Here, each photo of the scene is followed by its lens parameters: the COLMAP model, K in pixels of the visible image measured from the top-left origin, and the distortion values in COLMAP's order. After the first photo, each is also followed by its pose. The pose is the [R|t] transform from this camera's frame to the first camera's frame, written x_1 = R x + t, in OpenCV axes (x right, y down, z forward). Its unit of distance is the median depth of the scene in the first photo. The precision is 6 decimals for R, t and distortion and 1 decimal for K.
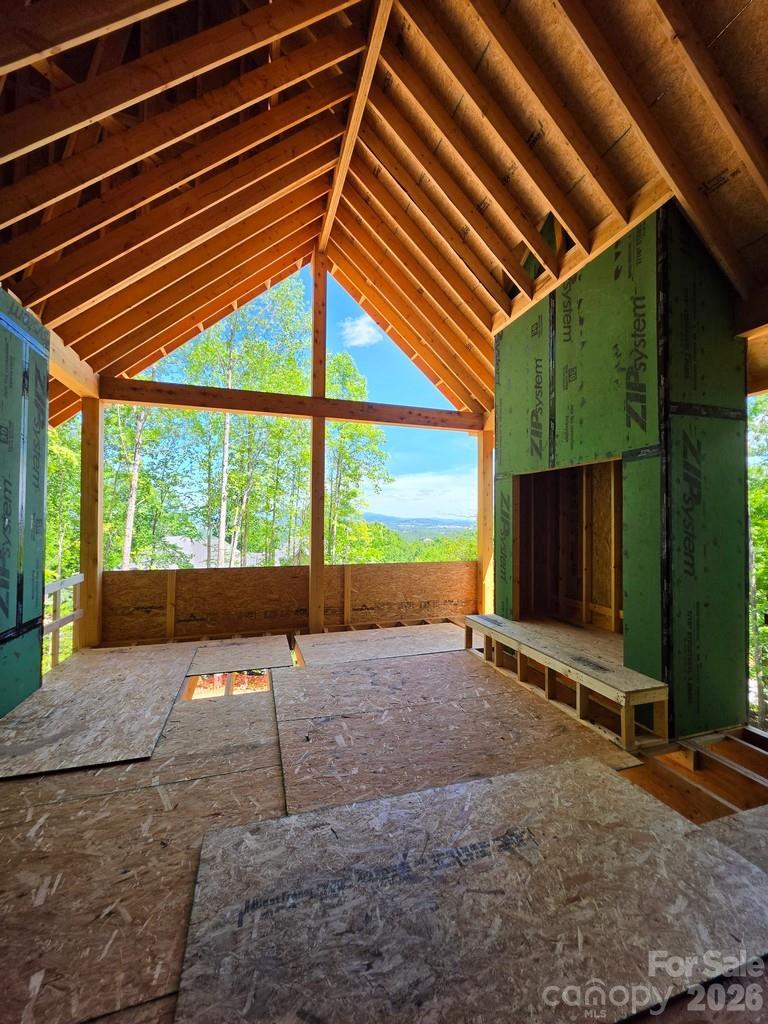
lens RADIAL K [[411.2, 0, 382.4], [0, 411.2, 509.7], [0, 0, 1]] dist [-0.002564, 0.000745]
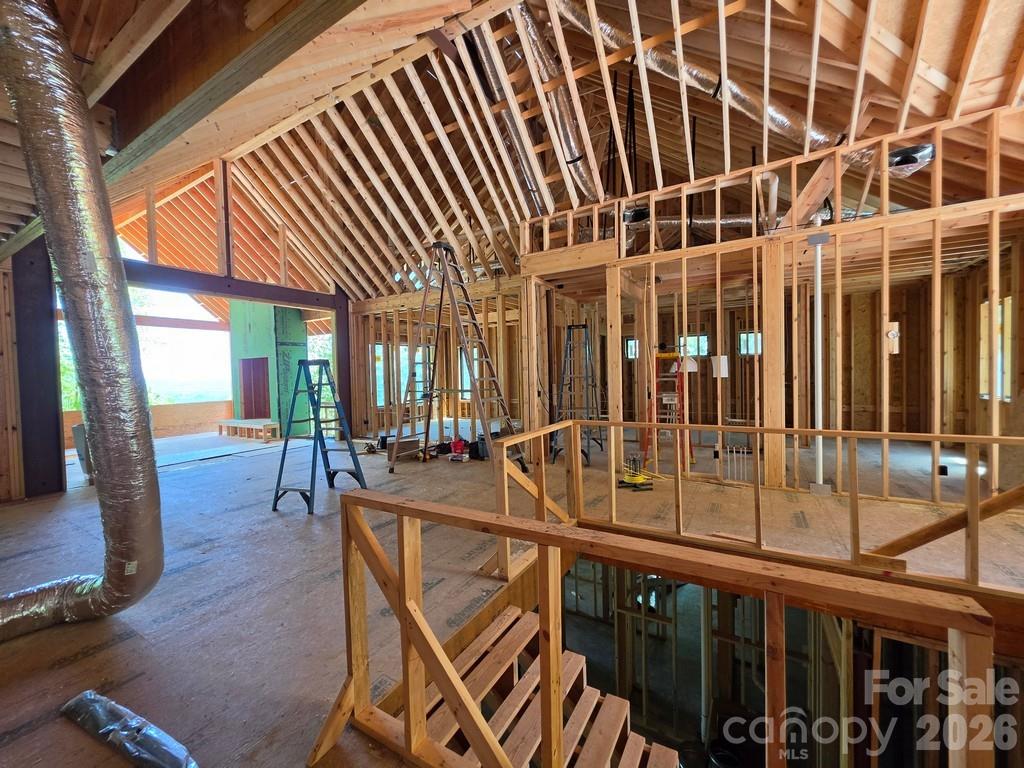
lens RADIAL K [[411.2, 0, 507.1], [0, 411.2, 383.6], [0, 0, 1]] dist [-0.002564, 0.000745]
pose [[0.750243, -0.045793, 0.659575, -0.064061], [0.016985, 0.998604, 0.050012, -0.024422], [-0.660944, -0.026318, 0.749974, -1.295024]]
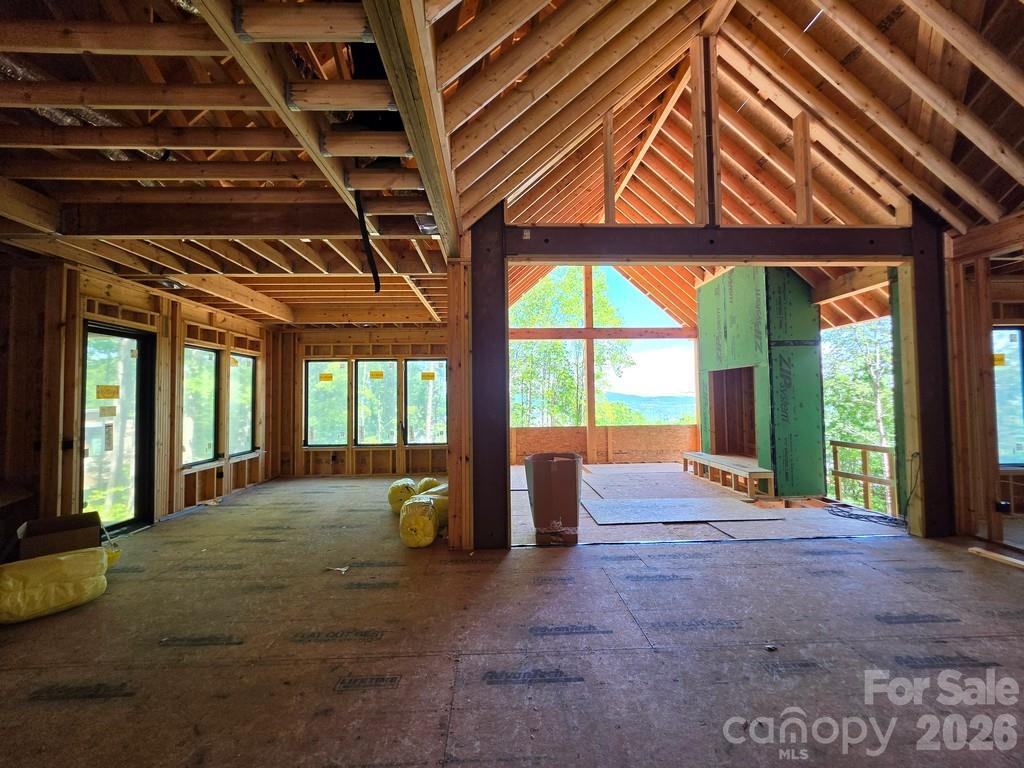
lens RADIAL K [[411.2, 0, 507.1], [0, 411.2, 383.6], [0, 0, 1]] dist [-0.002564, 0.000745]
pose [[0.962288, -0.031162, -0.270241, -0.026416], [0.027133, 0.999458, -0.018630, -0.015899], [0.270675, 0.010595, 0.962613, -0.658568]]
